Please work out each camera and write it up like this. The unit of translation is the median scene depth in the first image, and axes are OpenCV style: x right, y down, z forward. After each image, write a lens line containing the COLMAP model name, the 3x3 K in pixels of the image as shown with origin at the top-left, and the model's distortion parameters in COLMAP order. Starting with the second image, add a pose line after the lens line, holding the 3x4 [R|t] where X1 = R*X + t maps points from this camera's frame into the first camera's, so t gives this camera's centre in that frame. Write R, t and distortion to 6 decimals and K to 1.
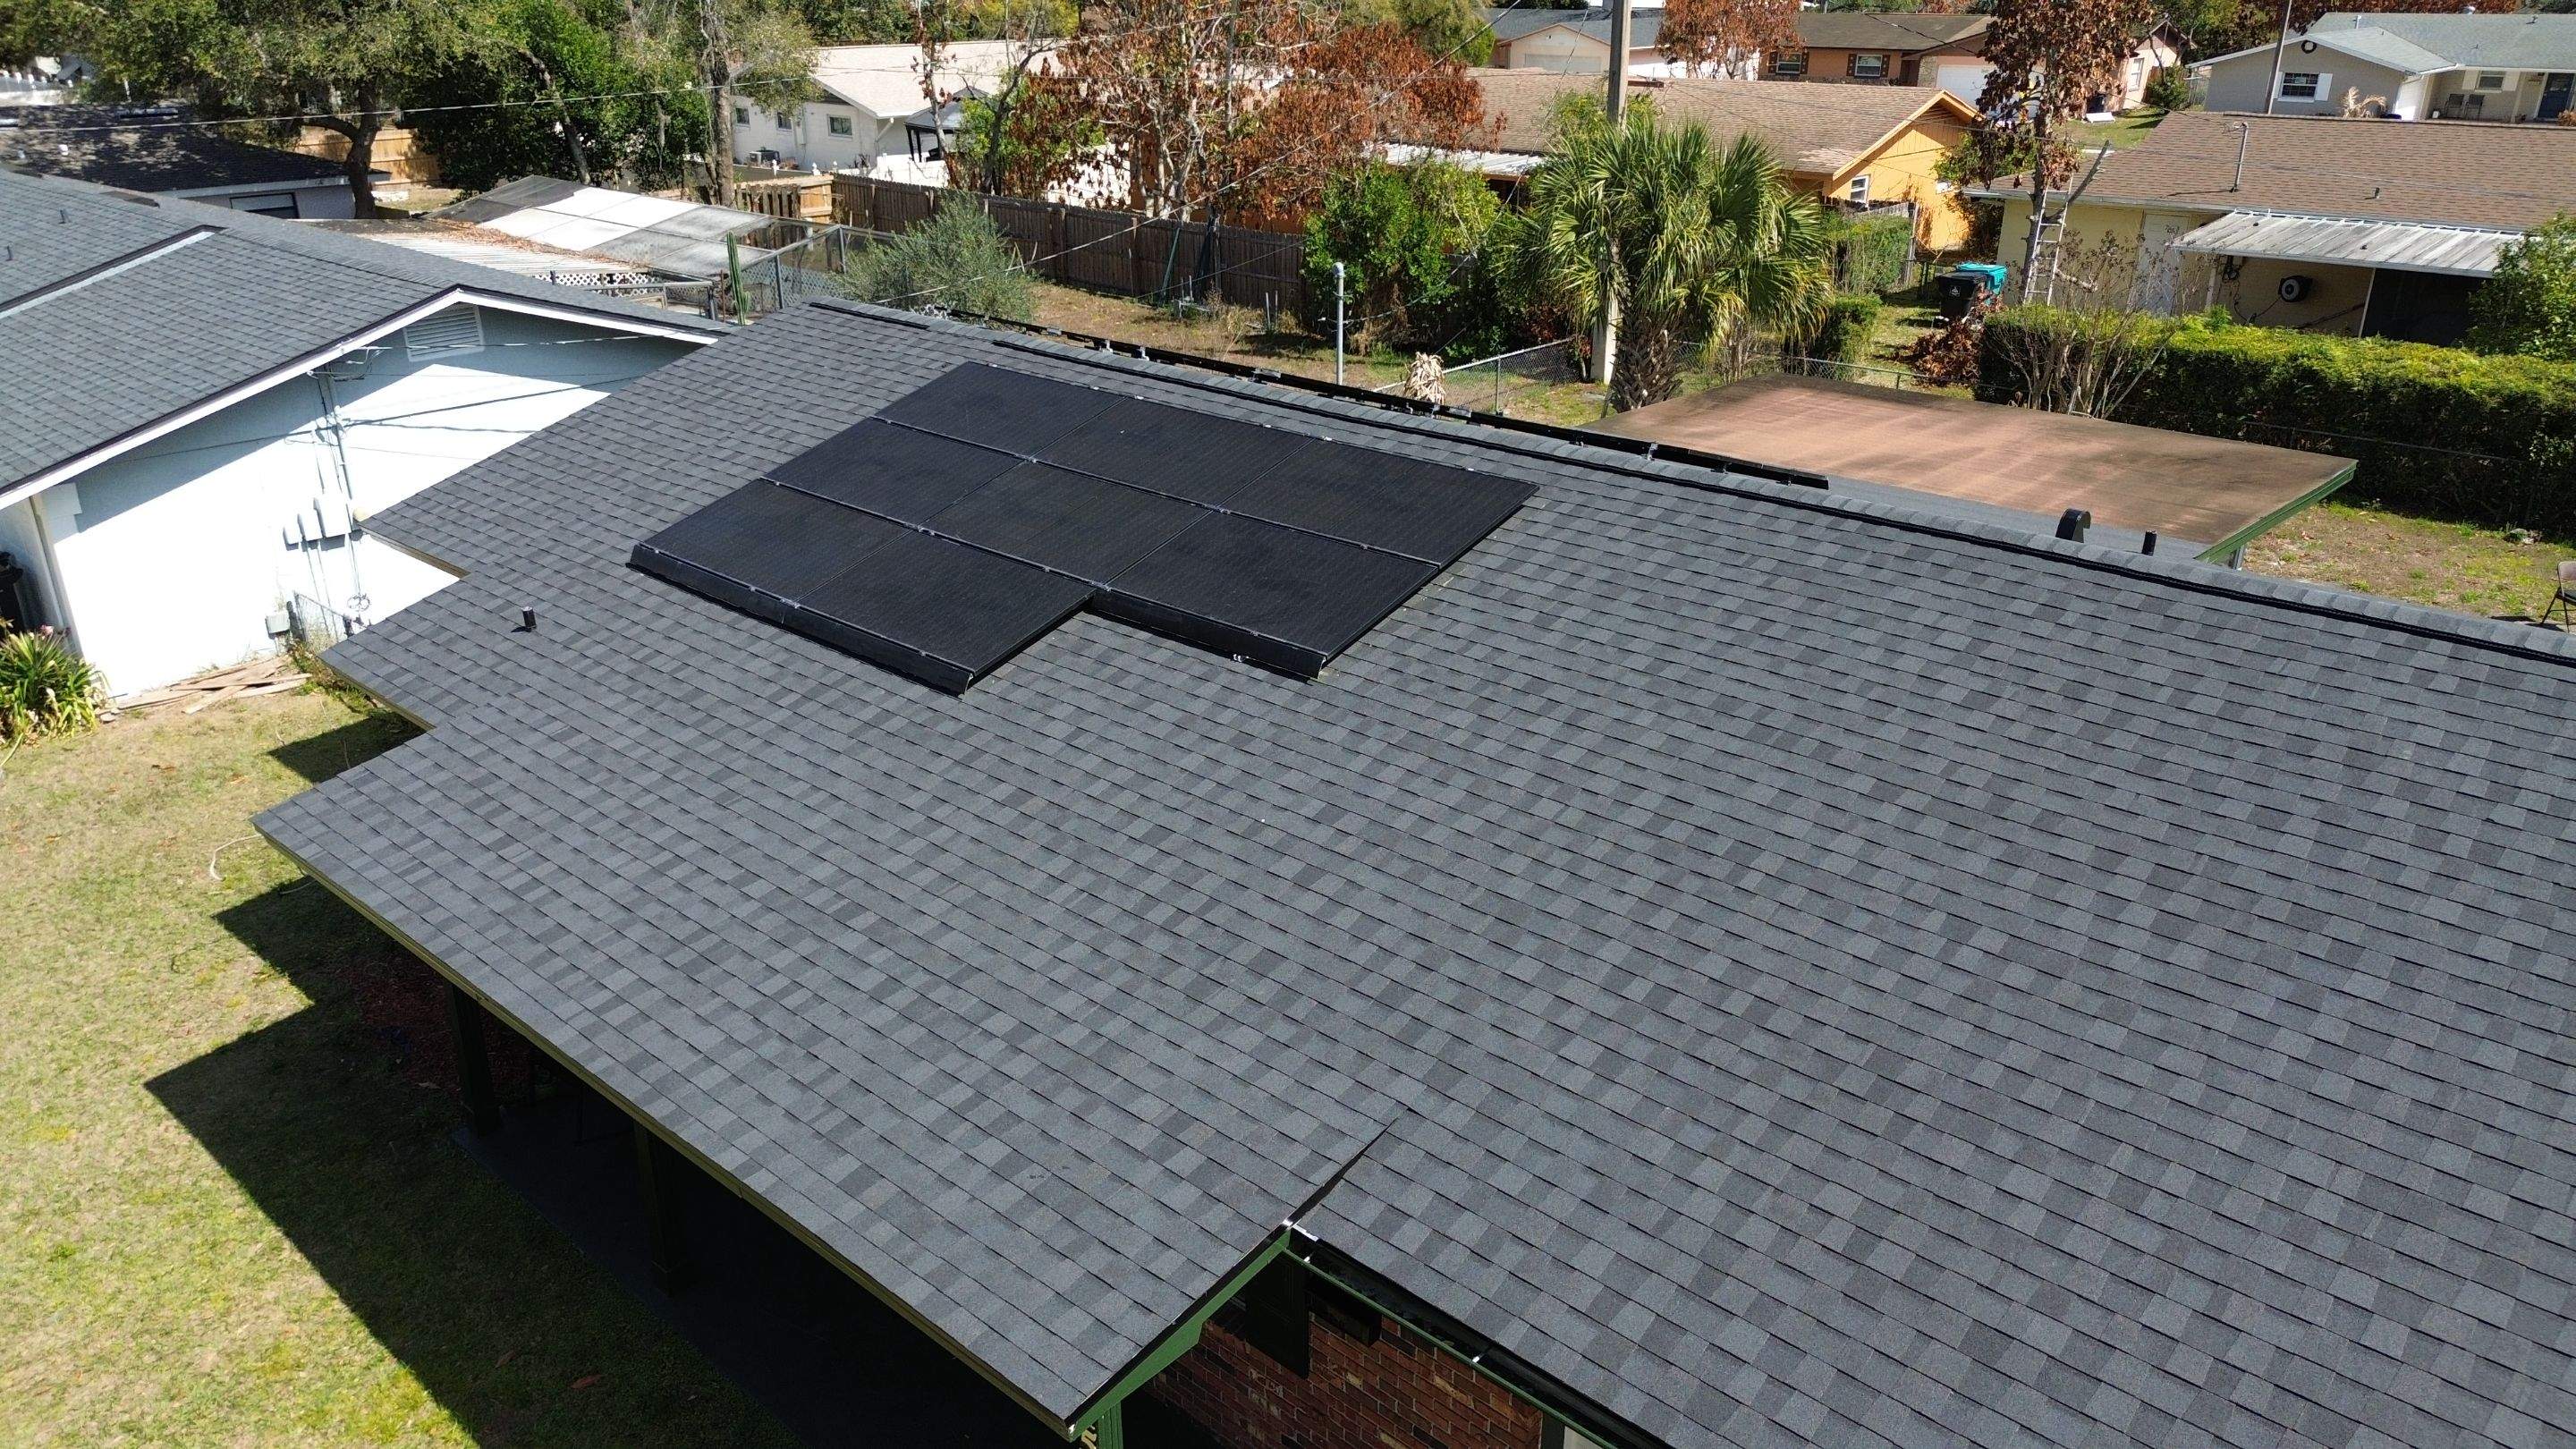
lens RADIAL K [[1808.6, 0, 1291.8], [0, 1808.6, 729.4], [0, 0, 1]] dist [0.054833, -0.047075]
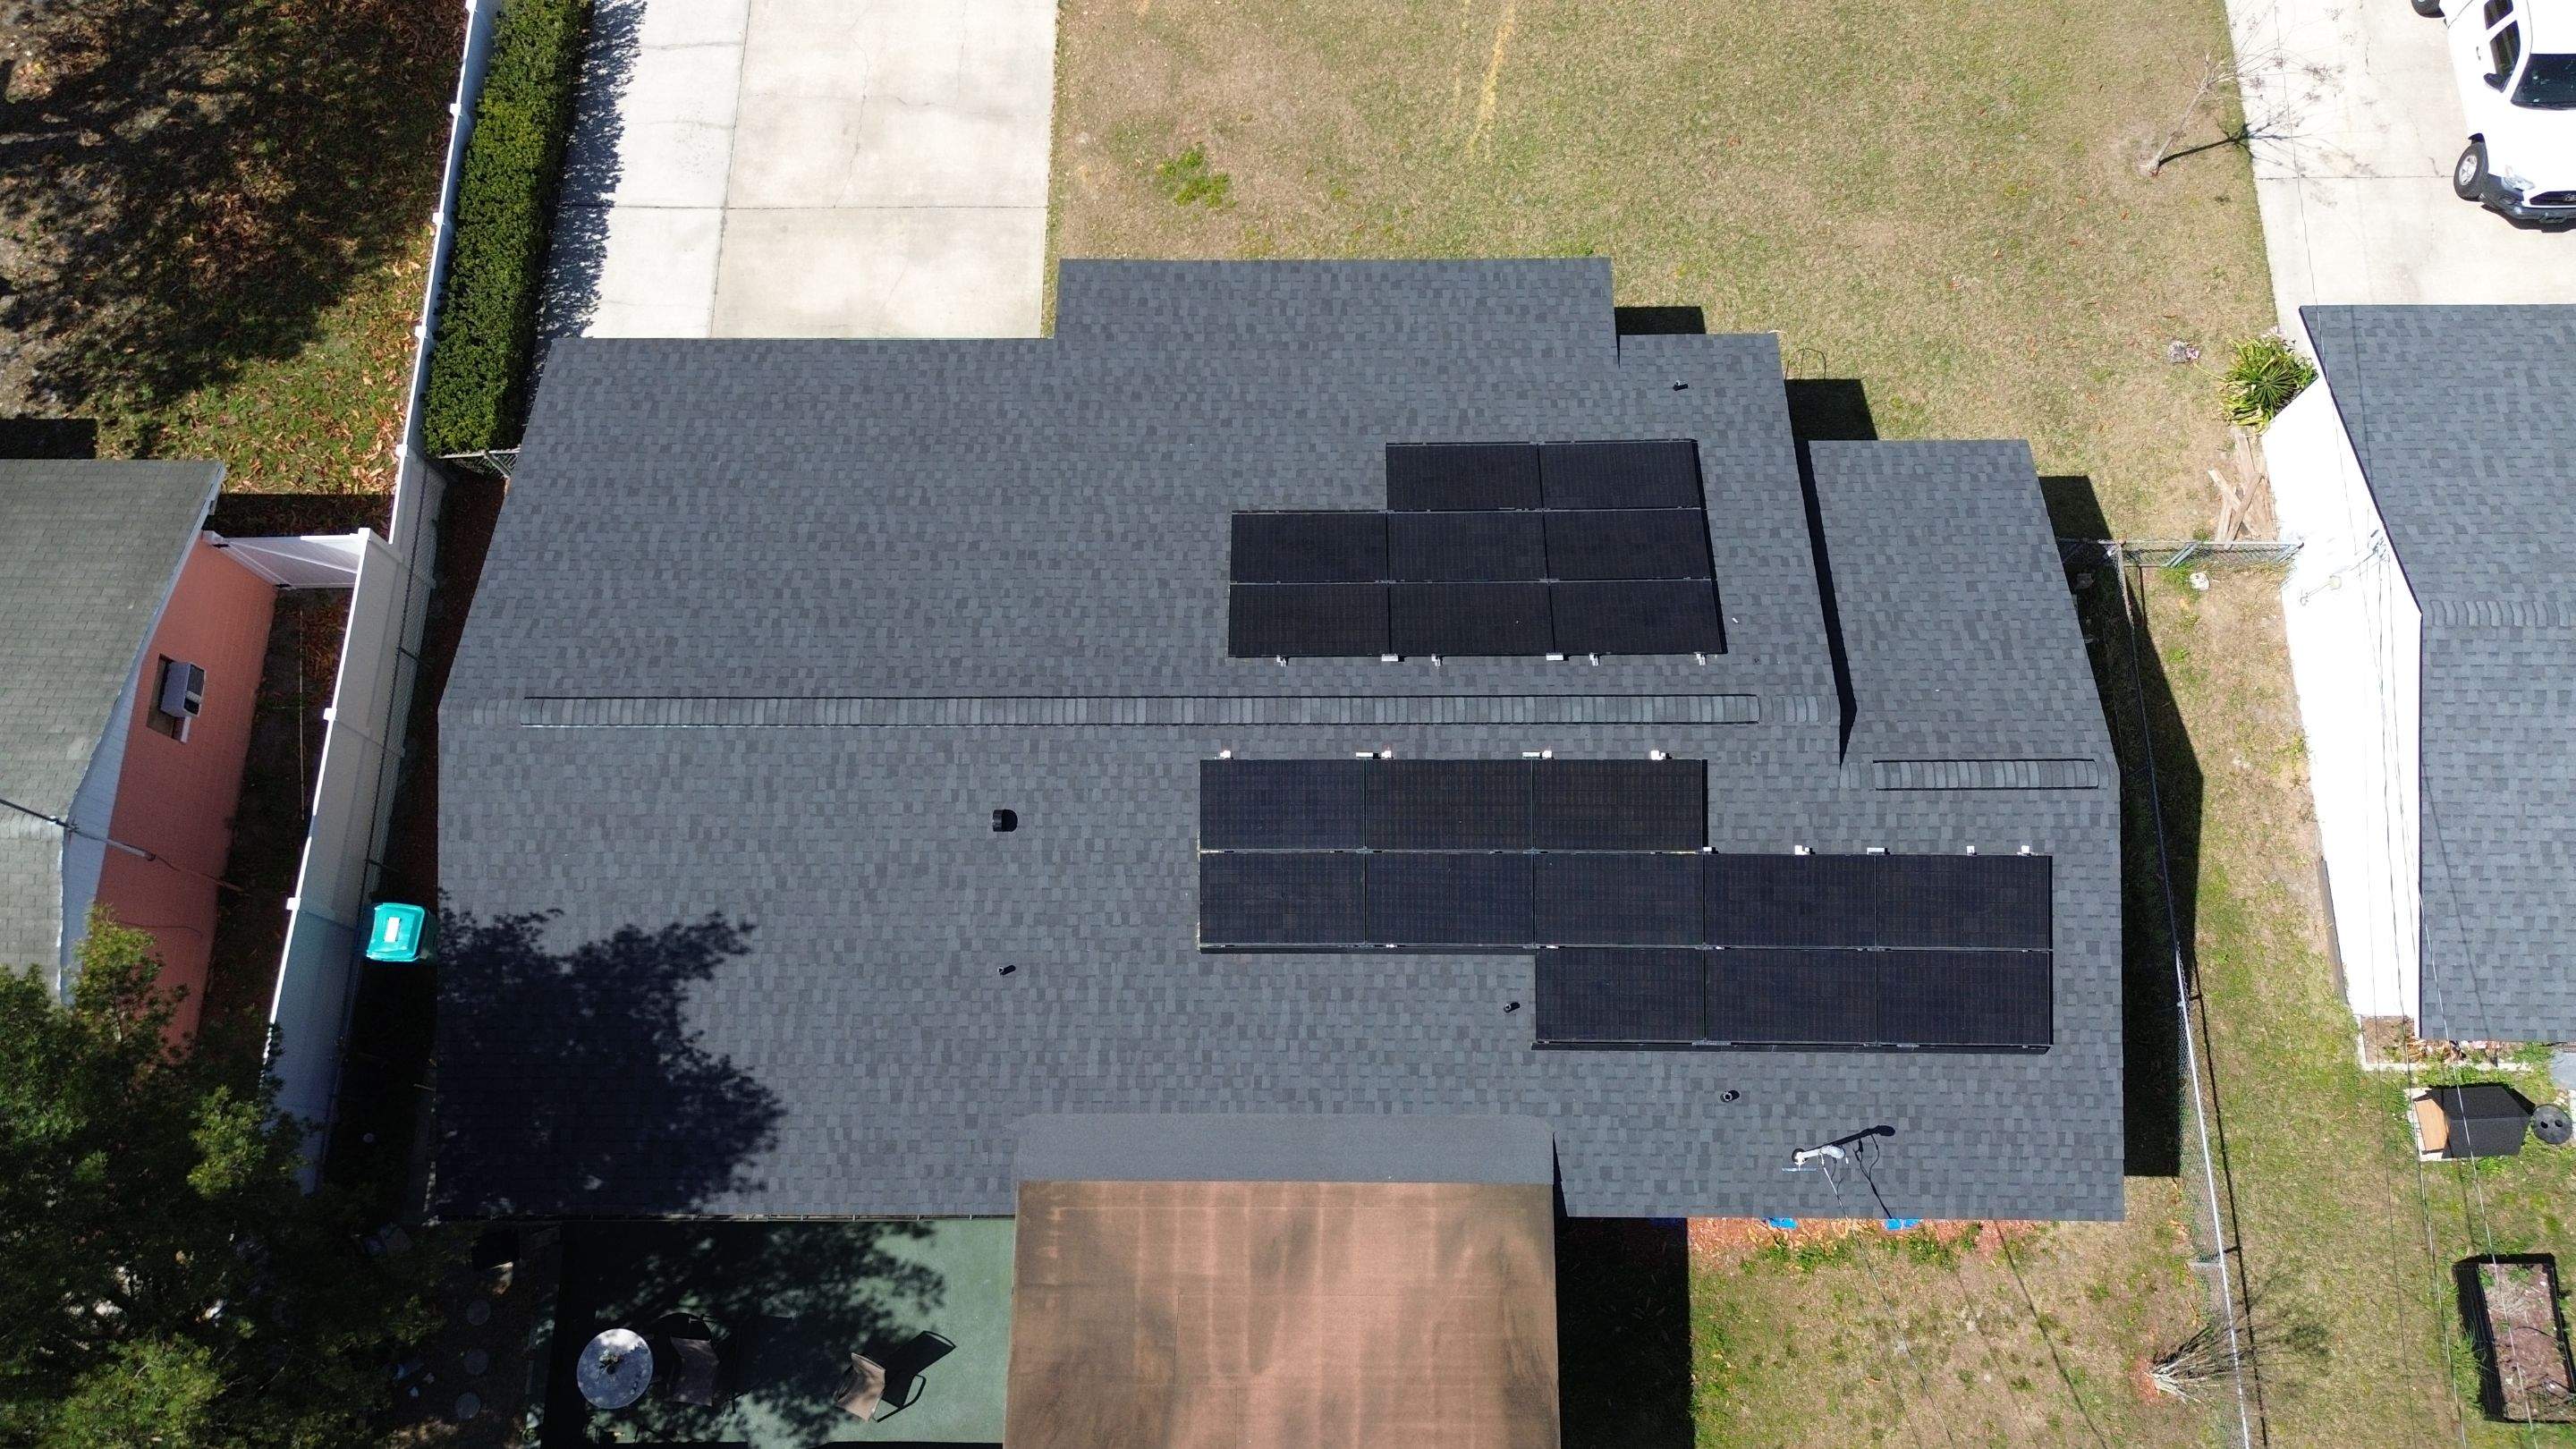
lens RADIAL K [[1808.6, 0, 1306.9], [0, 1808.6, 703.6], [0, 0, 1]] dist [0.054833, -0.047075]
pose [[-0.738075, 0.648130, -0.187543, 0.526888], [-0.252387, -0.007428, 0.967598, -2.239838], [0.625737, 0.761493, 0.169062, 0.898181]]
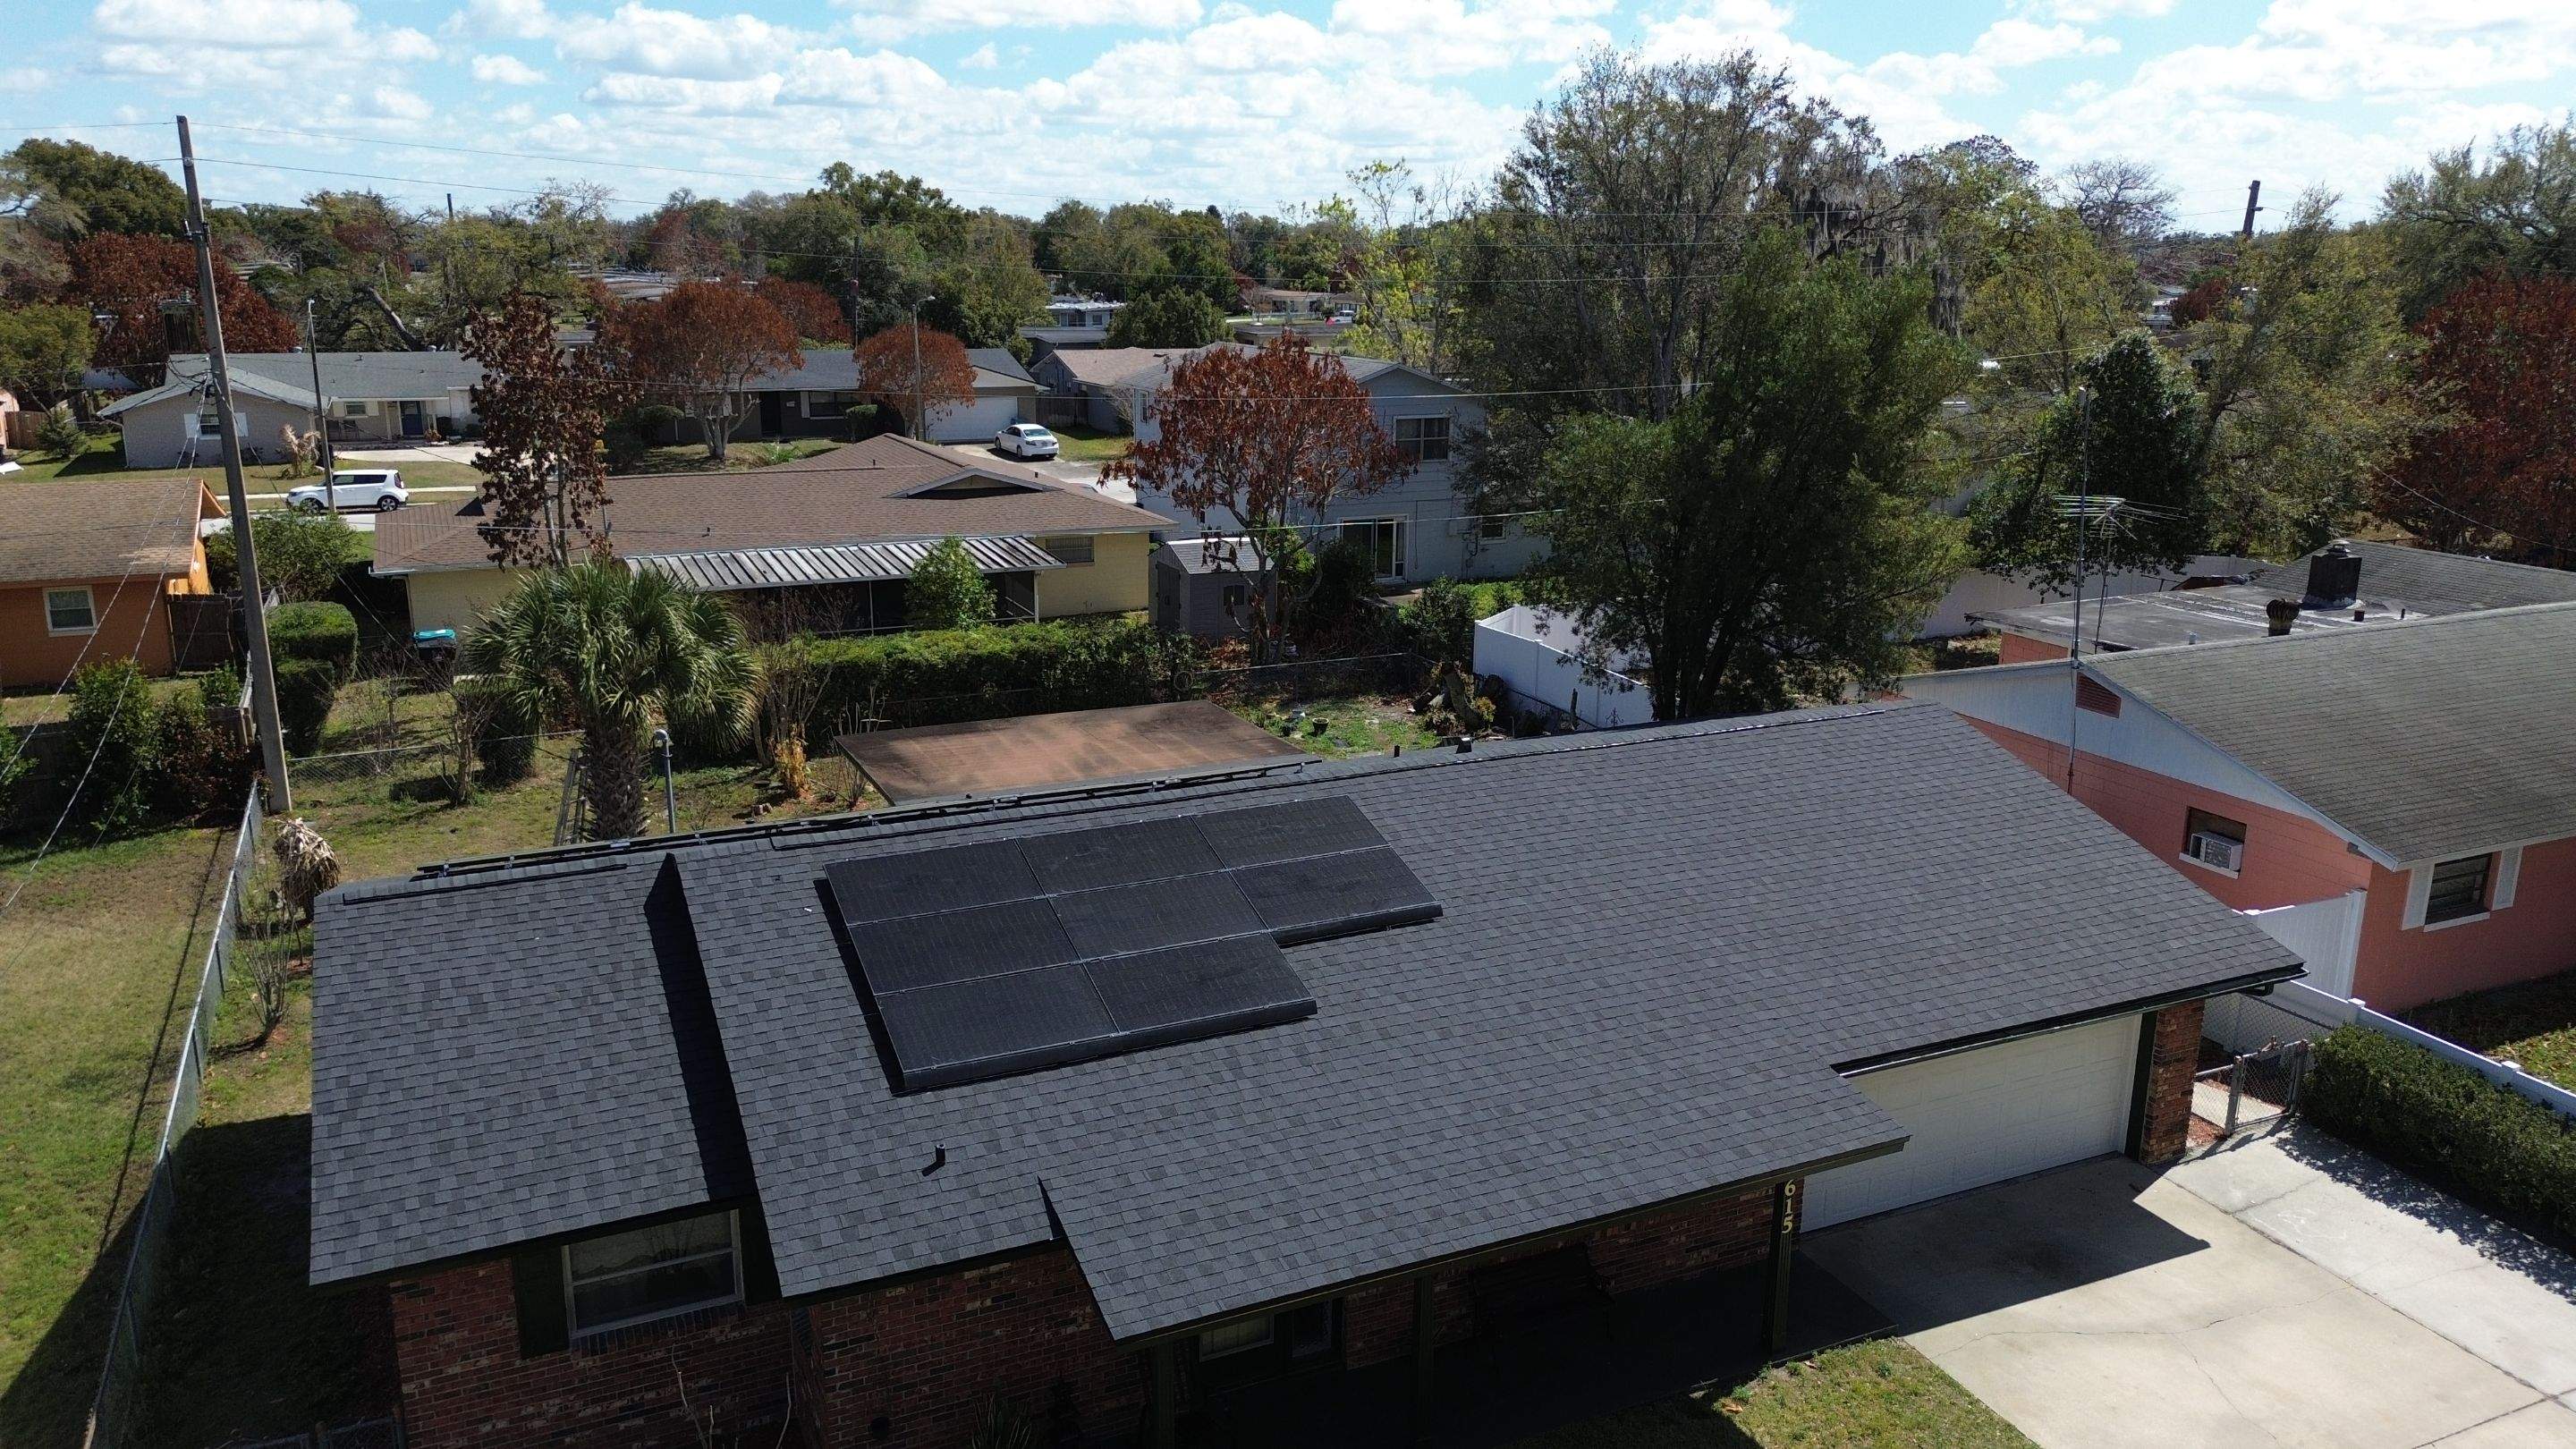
lens RADIAL K [[1808.6, 0, 1286.3], [0, 1808.6, 723.3], [0, 0, 1]] dist [0.054833, -0.047075]
pose [[0.393803, -0.227629, 0.890564, -1.626616], [0.355889, 0.931046, 0.080604, -0.413501], [-0.847503, 0.285200, 0.447660, 0.289816]]
